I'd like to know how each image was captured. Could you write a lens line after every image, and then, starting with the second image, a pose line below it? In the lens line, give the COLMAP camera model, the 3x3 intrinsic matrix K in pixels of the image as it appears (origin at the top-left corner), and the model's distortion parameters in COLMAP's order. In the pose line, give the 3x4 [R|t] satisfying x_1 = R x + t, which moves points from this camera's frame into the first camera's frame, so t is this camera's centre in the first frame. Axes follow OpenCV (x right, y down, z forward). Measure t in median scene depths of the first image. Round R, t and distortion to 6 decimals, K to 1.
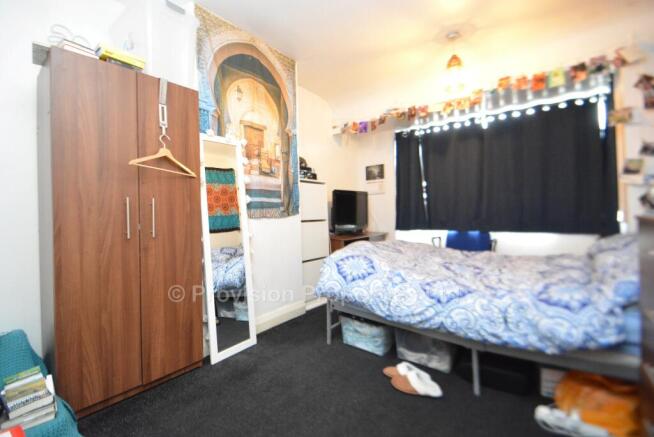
lens RADIAL K [[288.6, 0, 307.9], [0, 288.6, 211.4], [0, 0, 1]] dist [0.022596, -0.020416]
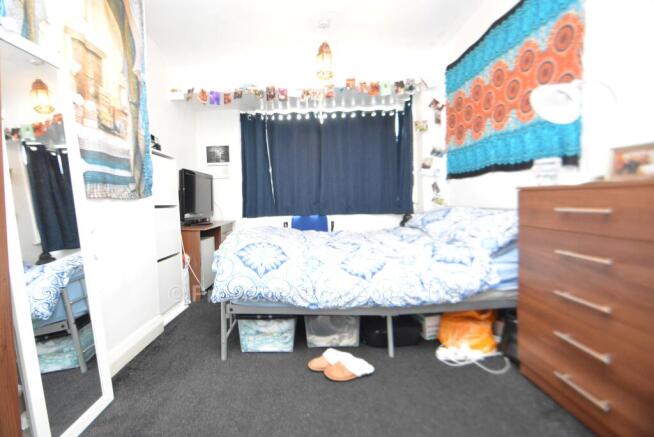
lens RADIAL K [[288.6, 0, 307.9], [0, 288.6, 211.4], [0, 0, 1]] dist [0.022596, -0.020416]
pose [[0.775411, -0.022318, 0.631062, -0.204004], [0.007988, 0.999642, 0.025537, 0.035290], [-0.631406, -0.014761, 0.775312, 0.223059]]
